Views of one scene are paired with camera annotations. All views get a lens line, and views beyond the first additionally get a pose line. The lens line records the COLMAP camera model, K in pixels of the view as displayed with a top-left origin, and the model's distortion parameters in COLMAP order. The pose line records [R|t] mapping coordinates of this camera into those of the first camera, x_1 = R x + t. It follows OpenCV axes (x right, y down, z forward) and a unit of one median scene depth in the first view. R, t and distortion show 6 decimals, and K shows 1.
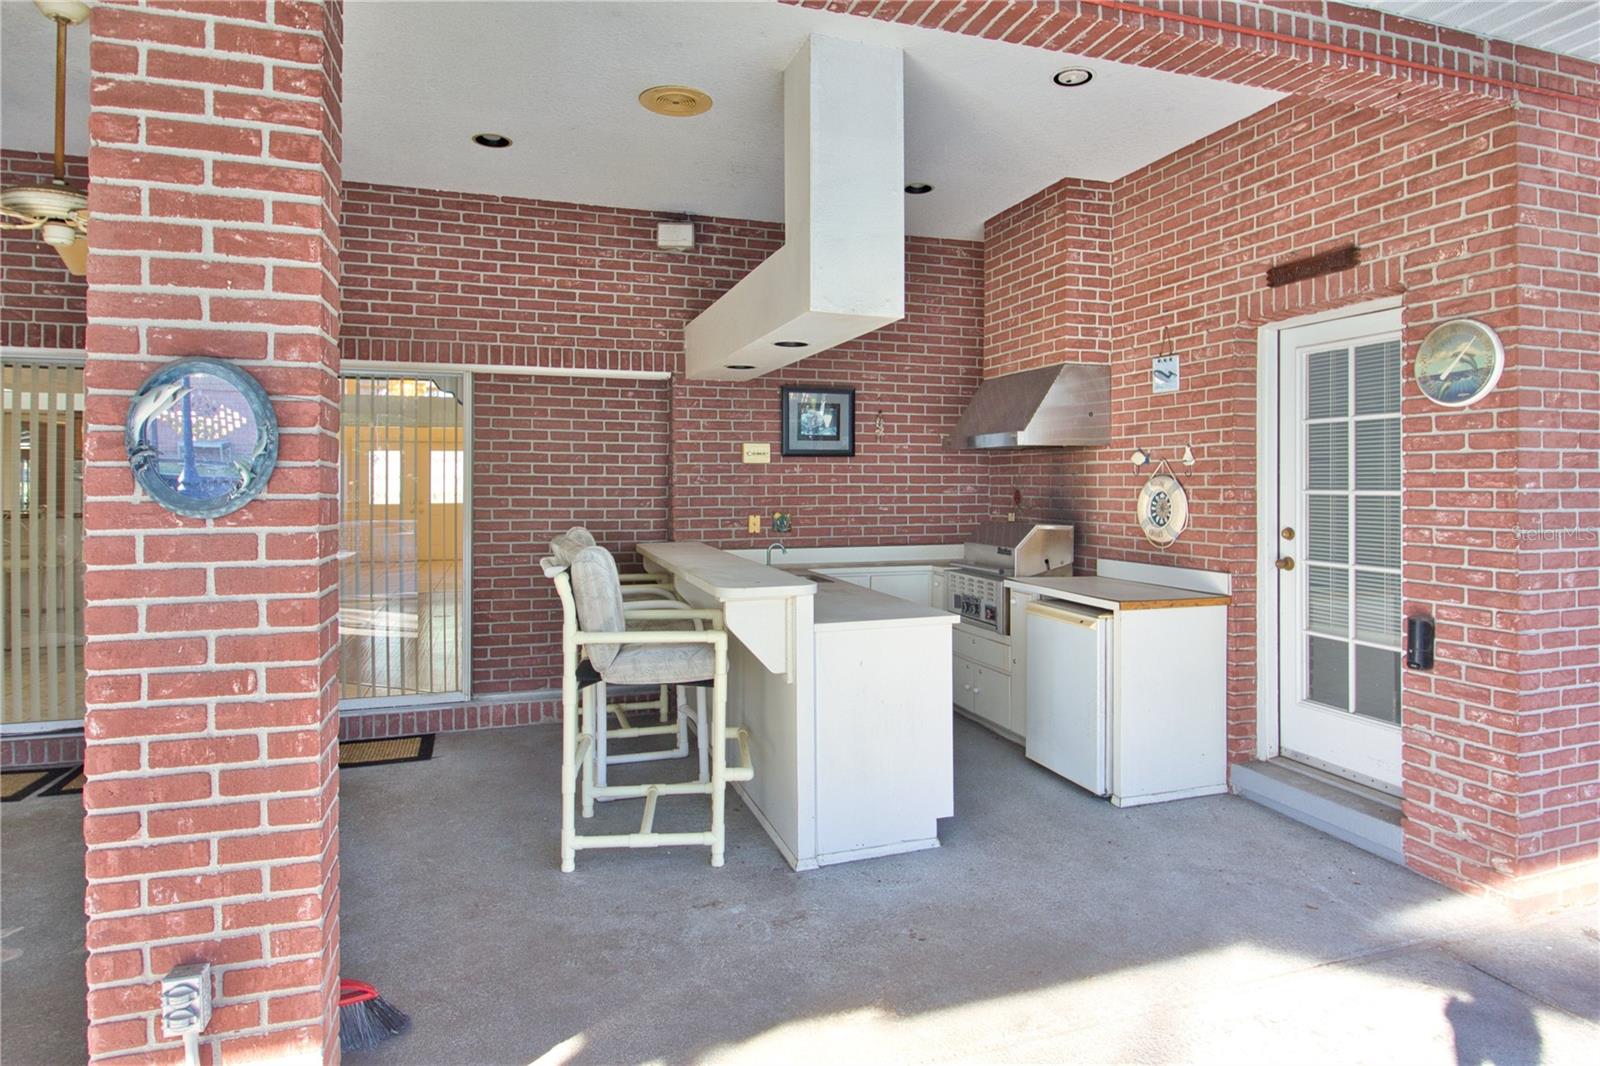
lens RADIAL K [[899.0, 0, 804.0], [0, 899.0, 501.7], [0, 0, 1]] dist [-0.001869, -0.002890]
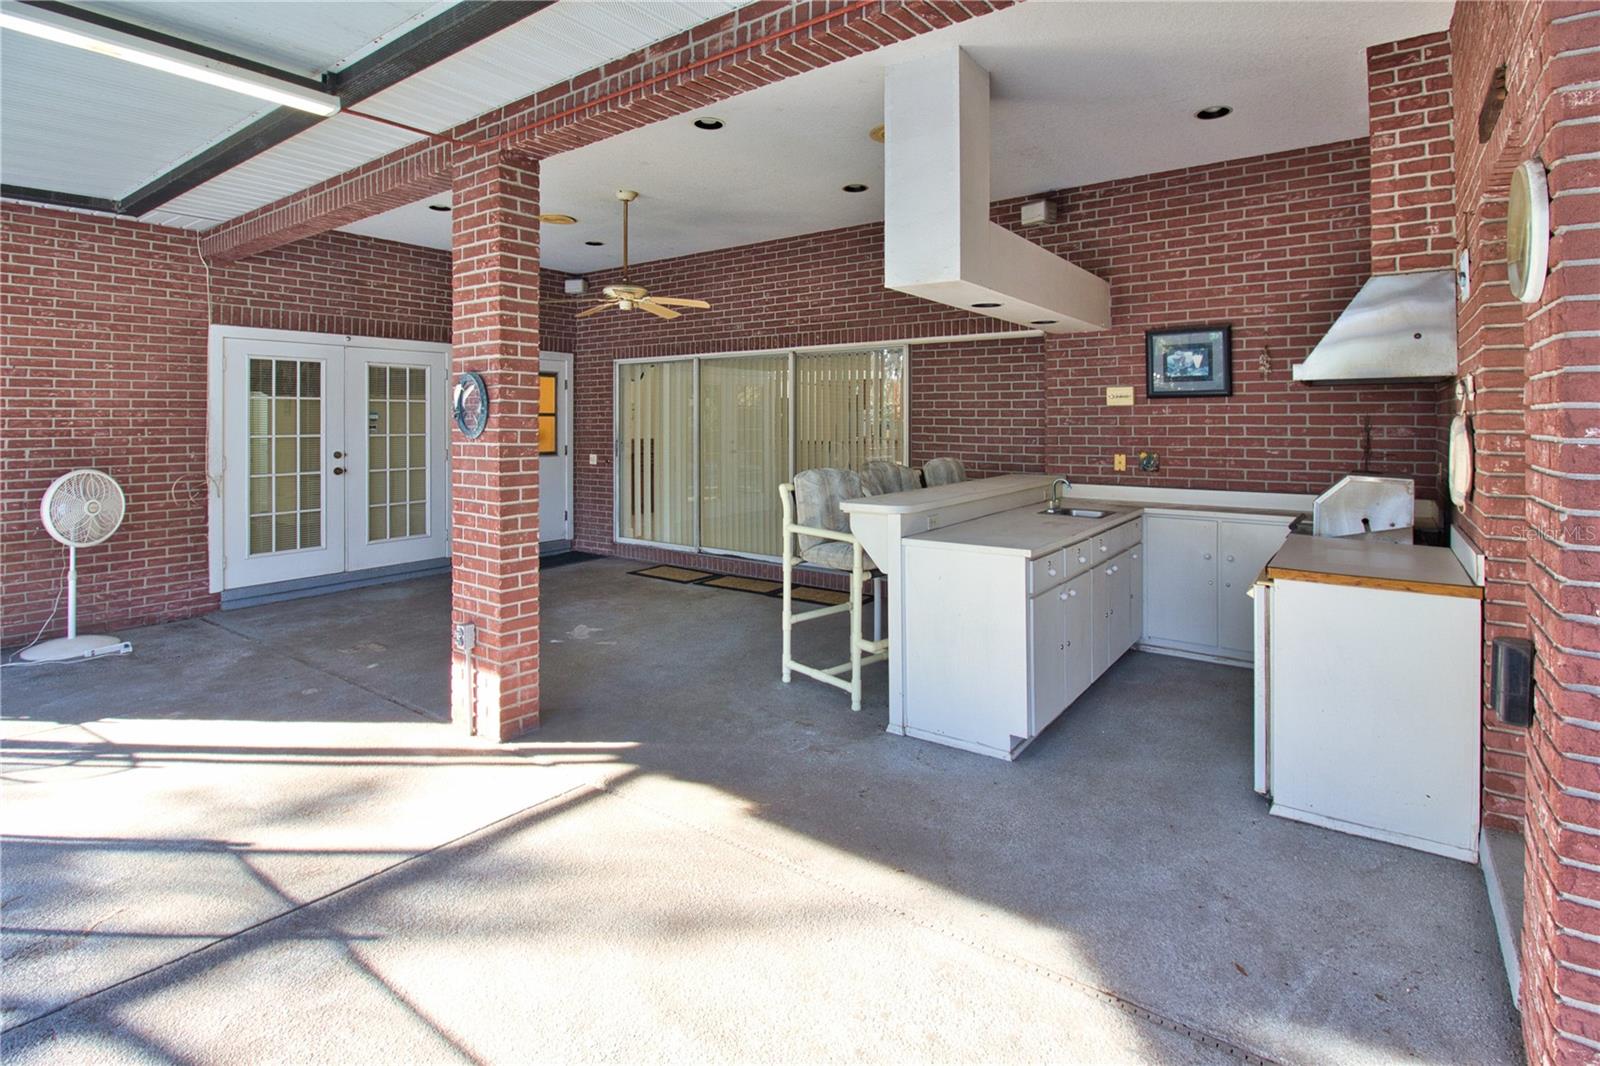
lens RADIAL K [[772.2, 0, 812.5], [0, 772.2, 443.4], [0, 0, 1]] dist [0.003013, -0.012930]
pose [[0.581990, 0.021883, -0.812901, 0.530071], [-0.017487, 0.999743, 0.014394, -0.005073], [0.813008, 0.005838, 0.582224, 0.184103]]
